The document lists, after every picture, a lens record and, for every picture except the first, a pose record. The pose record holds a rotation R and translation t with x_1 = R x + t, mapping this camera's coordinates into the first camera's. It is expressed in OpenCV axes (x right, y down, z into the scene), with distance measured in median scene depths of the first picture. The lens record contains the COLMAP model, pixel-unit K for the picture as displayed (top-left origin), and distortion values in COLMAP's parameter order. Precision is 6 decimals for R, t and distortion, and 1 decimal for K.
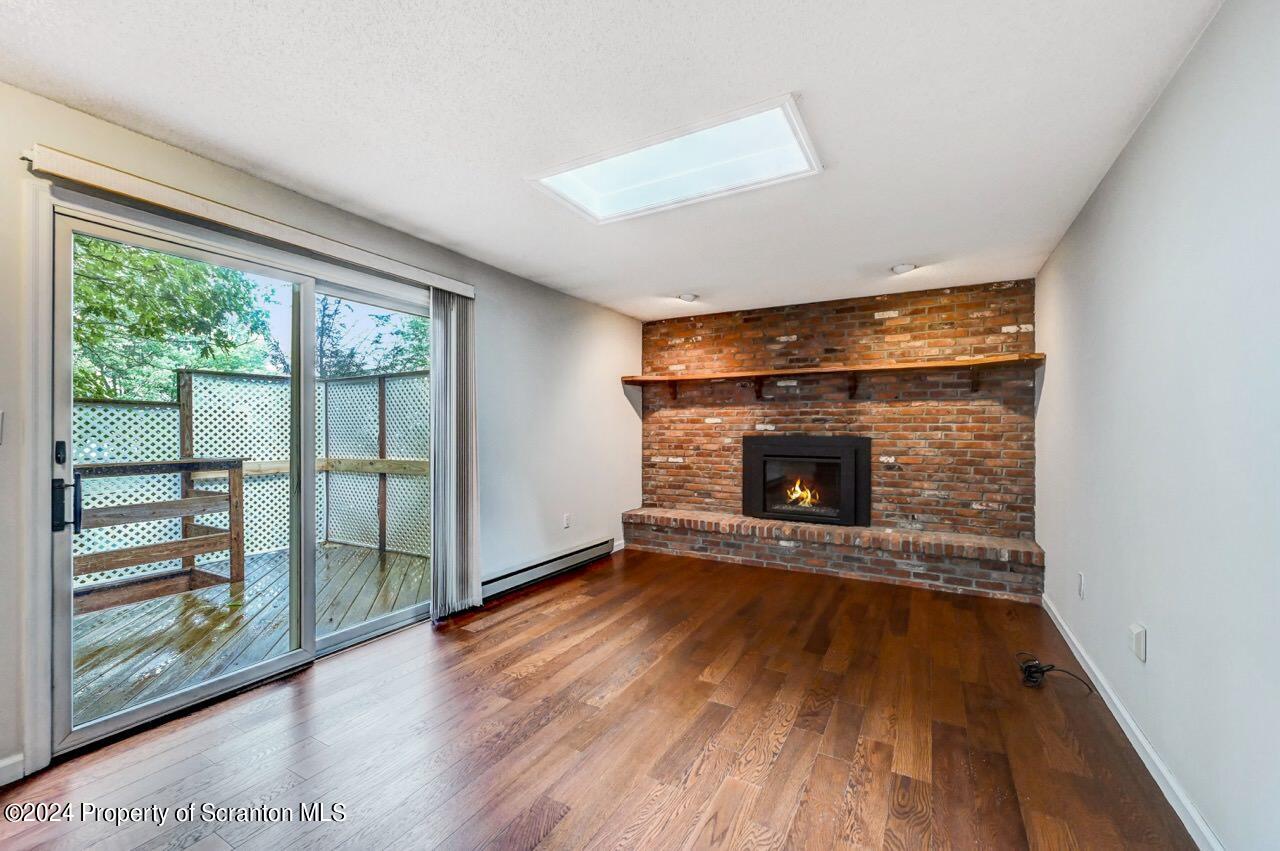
lens RADIAL K [[515.4, 0, 641.1], [0, 515.4, 429.6], [0, 0, 1]] dist [0.001062, 0.000053]
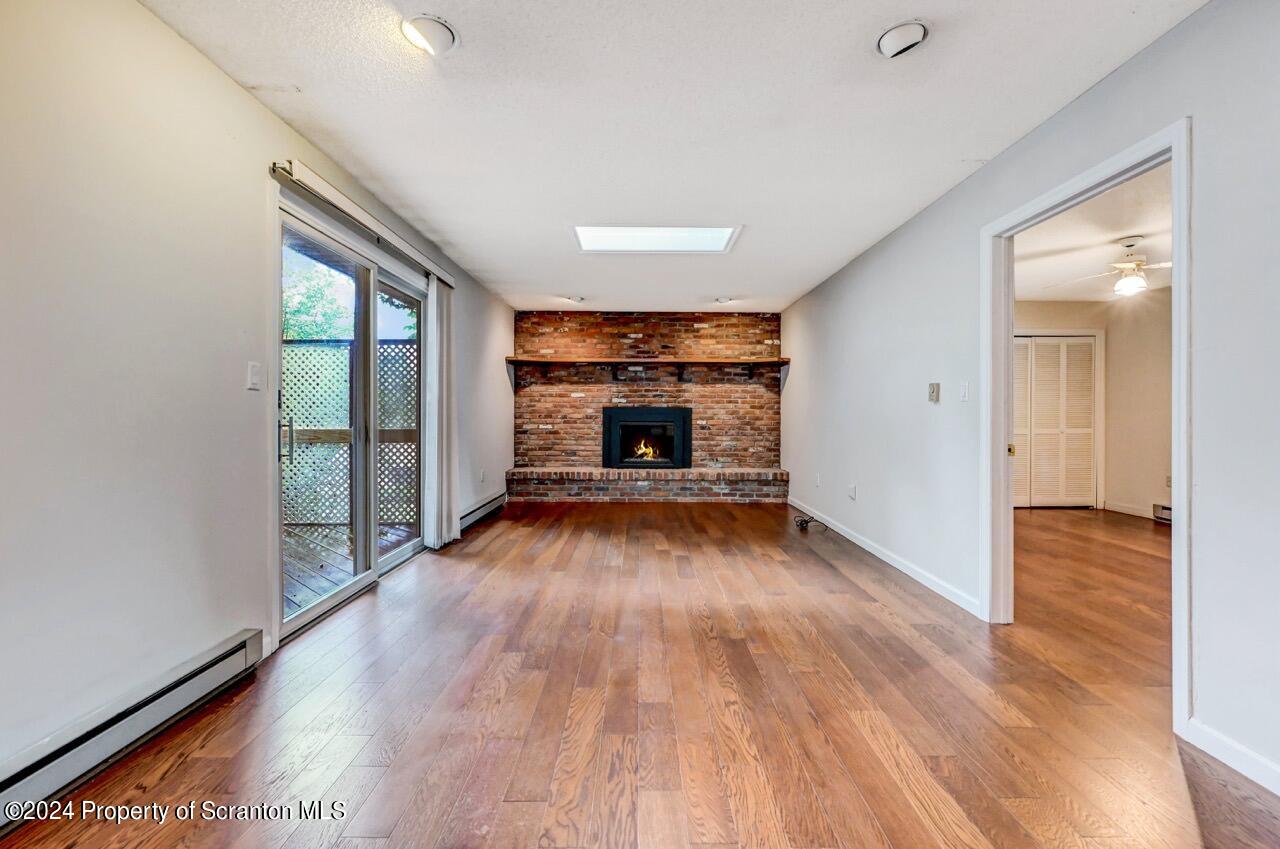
lens RADIAL K [[517.1, 0, 642.3], [0, 517.1, 415.1], [0, 0, 1]] dist [0.001163, 0.000263]
pose [[0.869472, 0.000417, 0.493983, -0.398487], [-0.002189, 0.999993, 0.003009, 0.031244], [-0.493978, -0.003697, 0.869467, -0.212575]]
